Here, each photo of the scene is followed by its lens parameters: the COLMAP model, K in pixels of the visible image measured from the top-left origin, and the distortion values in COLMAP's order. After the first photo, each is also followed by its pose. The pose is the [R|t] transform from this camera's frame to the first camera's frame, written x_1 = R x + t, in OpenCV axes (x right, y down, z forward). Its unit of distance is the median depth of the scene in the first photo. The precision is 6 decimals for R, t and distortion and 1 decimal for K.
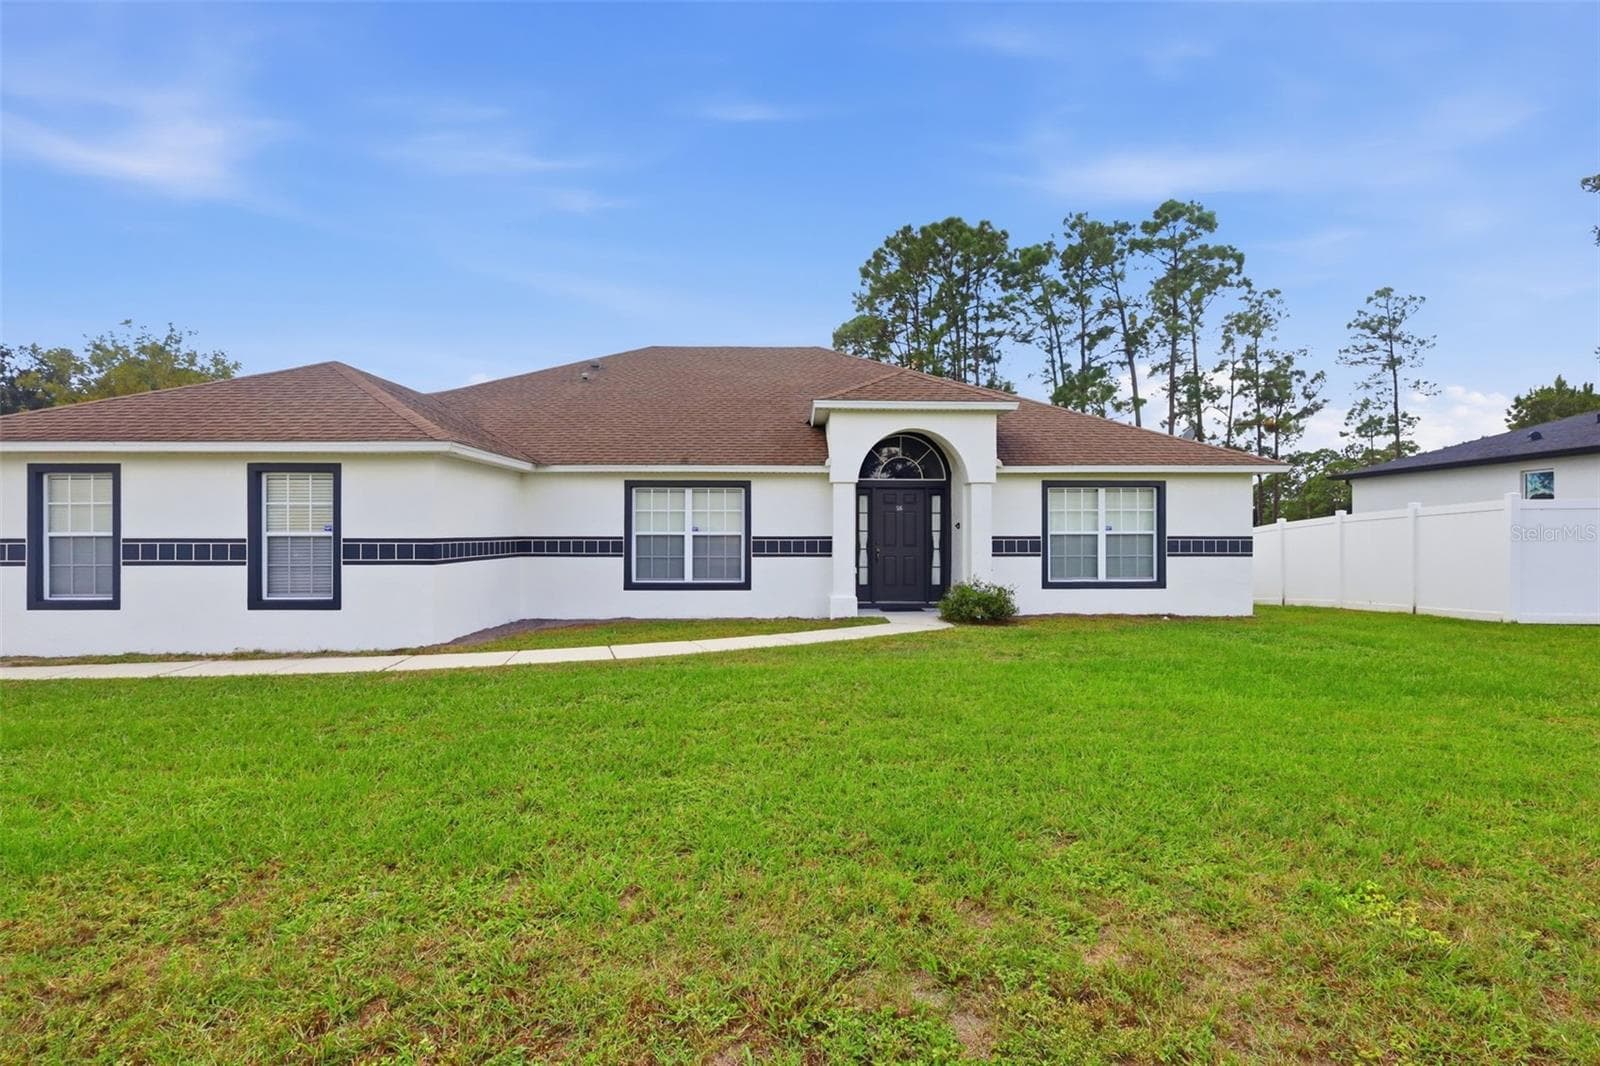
lens RADIAL K [[741.6, 0, 800.9], [0, 741.6, 529.5], [0, 0, 1]] dist [-0.004497, 0.003411]
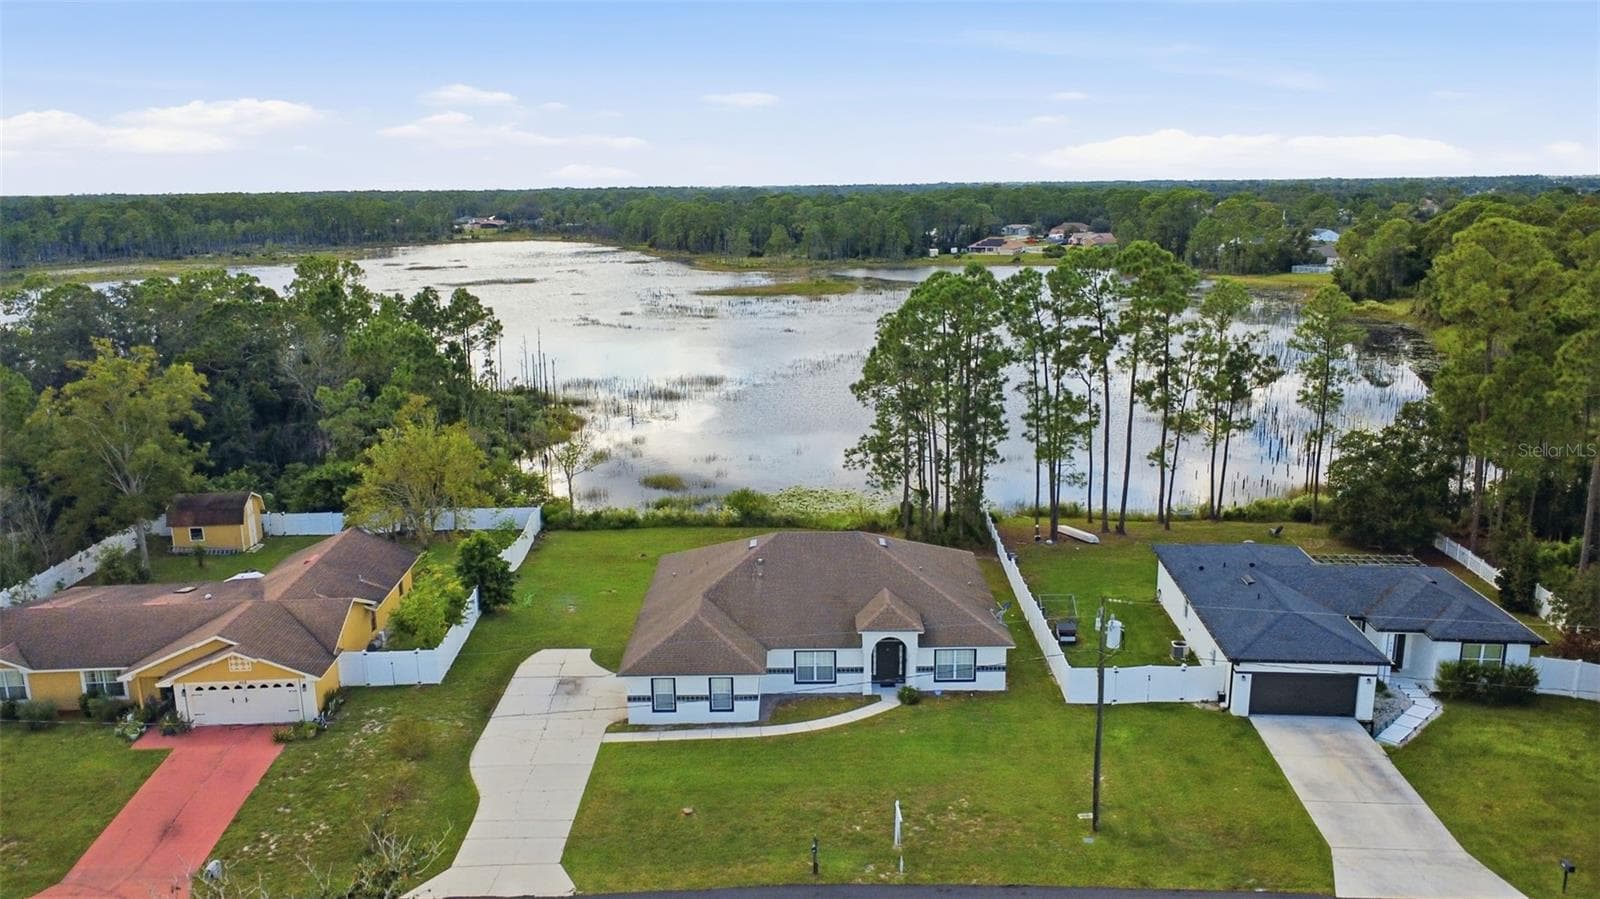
lens RADIAL K [[1224.5, 0, 812.8], [0, 1224.5, 452.1], [0, 0, 1]] dist [-0.013056, -0.000390]
pose [[0.999986, -0.004710, -0.002498, -0.146153], [0.005183, 0.968695, 0.248200, -2.056929], [0.001251, -0.248210, 0.968706, -3.565221]]
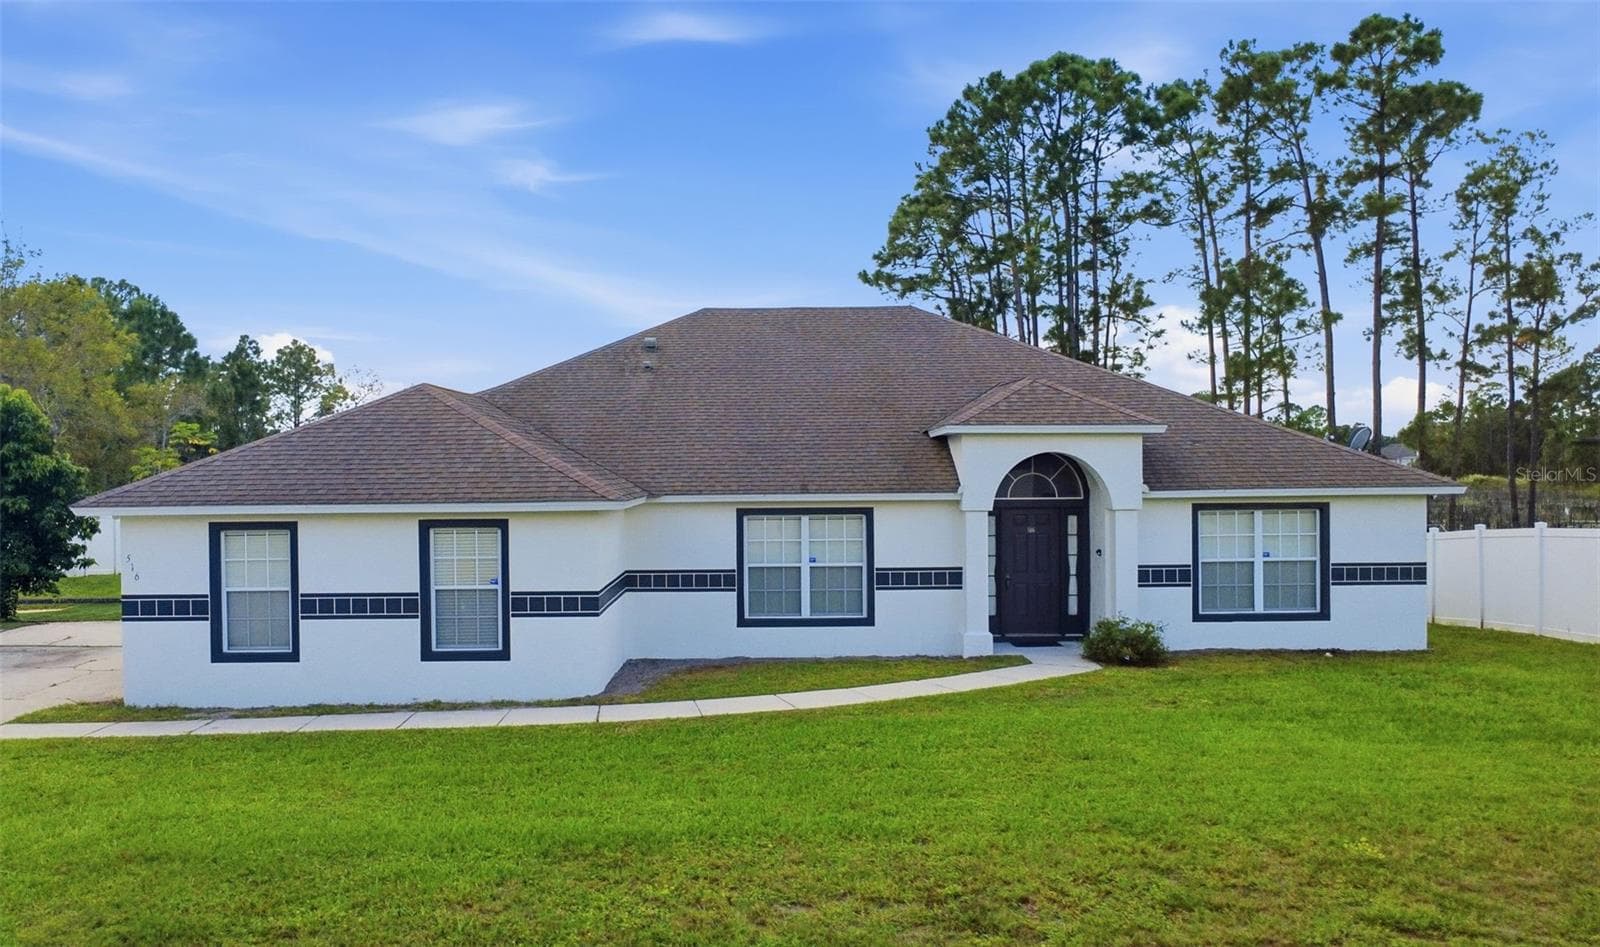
lens RADIAL K [[1216.3, 0, 759.0], [0, 1216.3, 484.2], [0, 0, 1]] dist [-0.003004, 0.002288]
pose [[0.999669, -0.009817, -0.023797, -0.173189], [0.010275, 0.999763, 0.019216, -0.124696], [0.023602, -0.019454, 0.999532, -0.511174]]
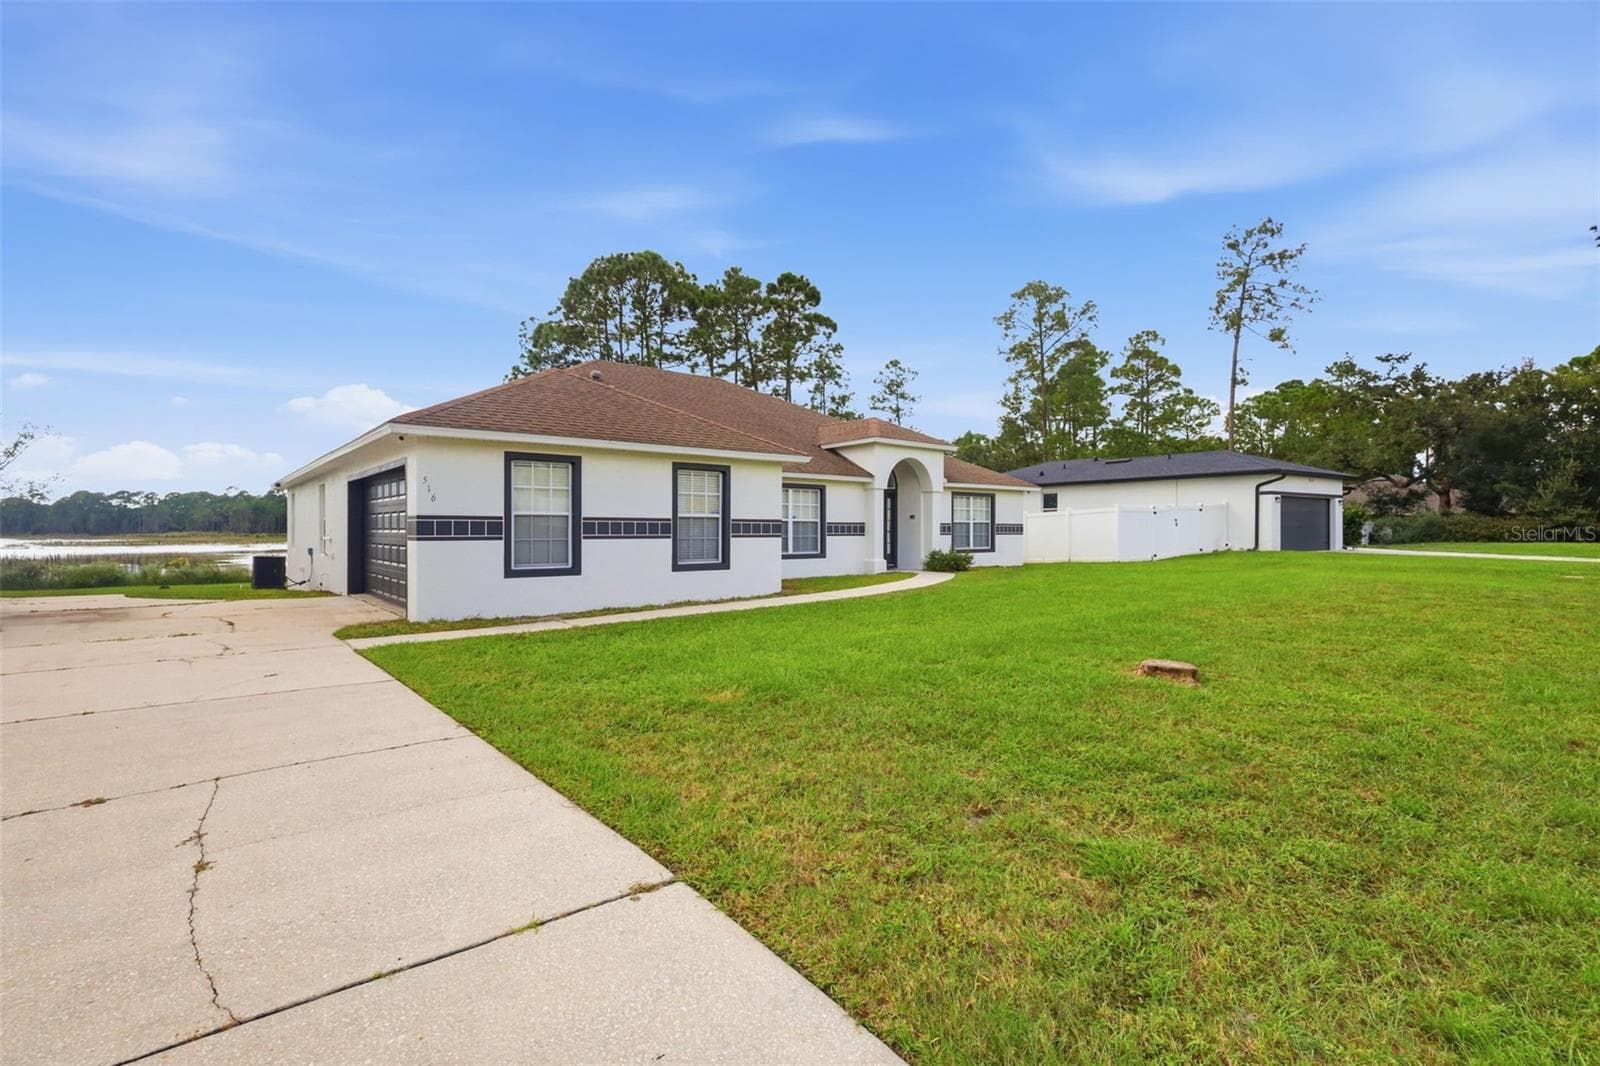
lens RADIAL K [[741.6, 0, 794.8], [0, 741.6, 529.1], [0, 0, 1]] dist [-0.004497, 0.003411]
pose [[0.786518, 0.002363, 0.617563, -1.049459], [-0.005757, 0.999977, 0.003505, 0.019032], [-0.617541, -0.006313, 0.786514, -0.147230]]
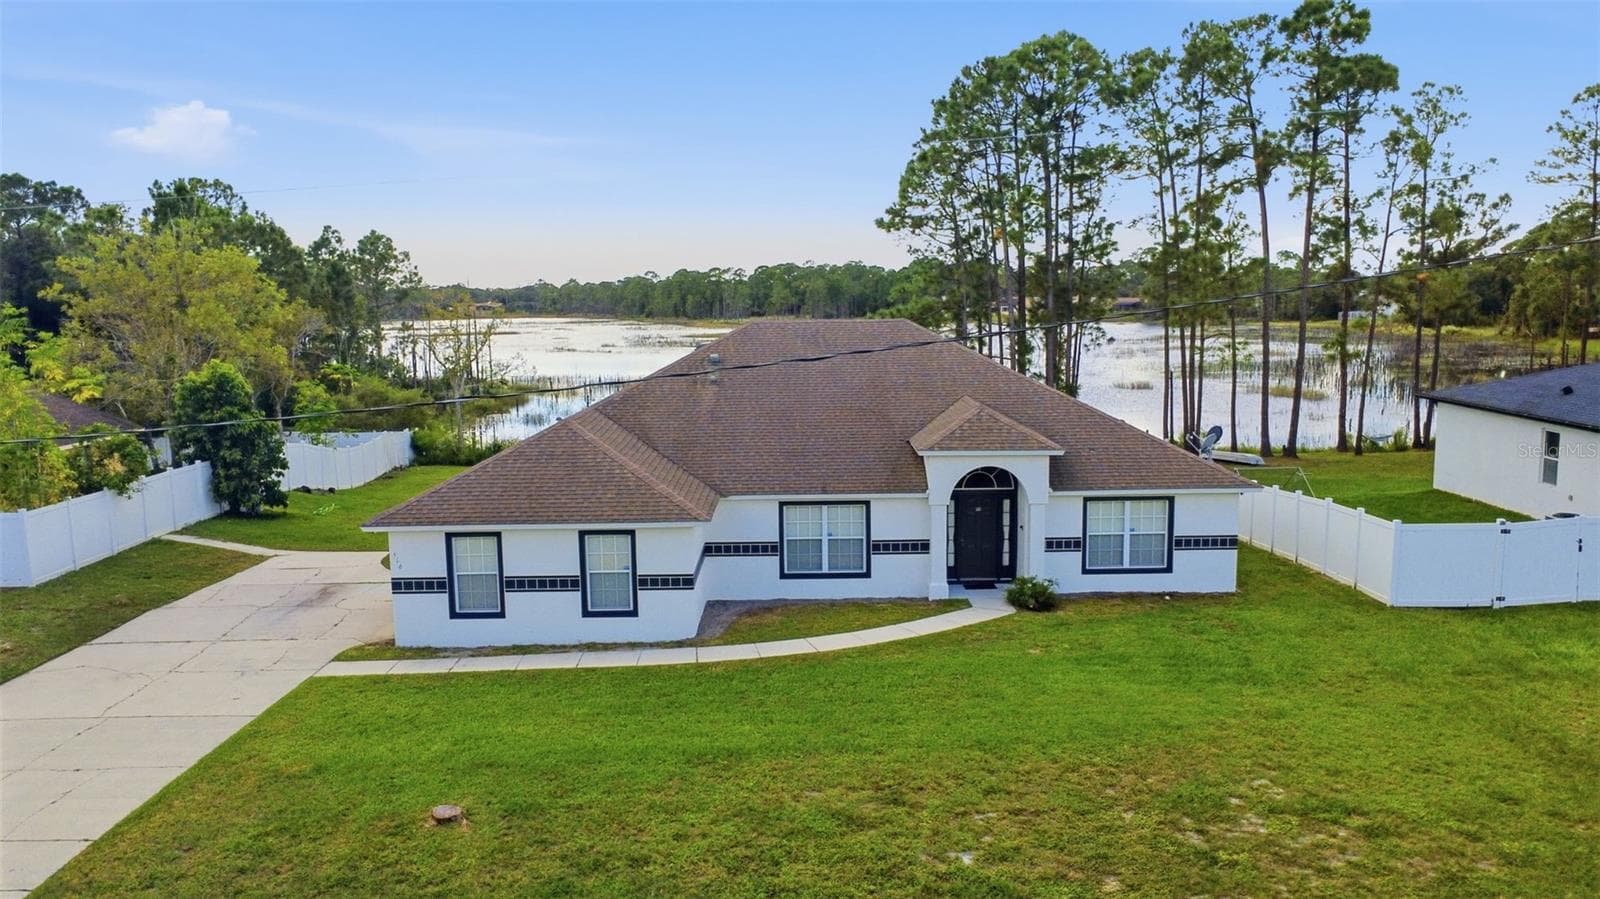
lens RADIAL K [[1158.8, 0, 801.1], [0, 1158.8, 458.6], [0, 0, 1]] dist [-0.003608, 0.008641]
pose [[0.999788, -0.011889, -0.016805, -0.158955], [0.014168, 0.989663, 0.142714, -0.450696], [0.014935, -0.142922, 0.989621, -1.116883]]
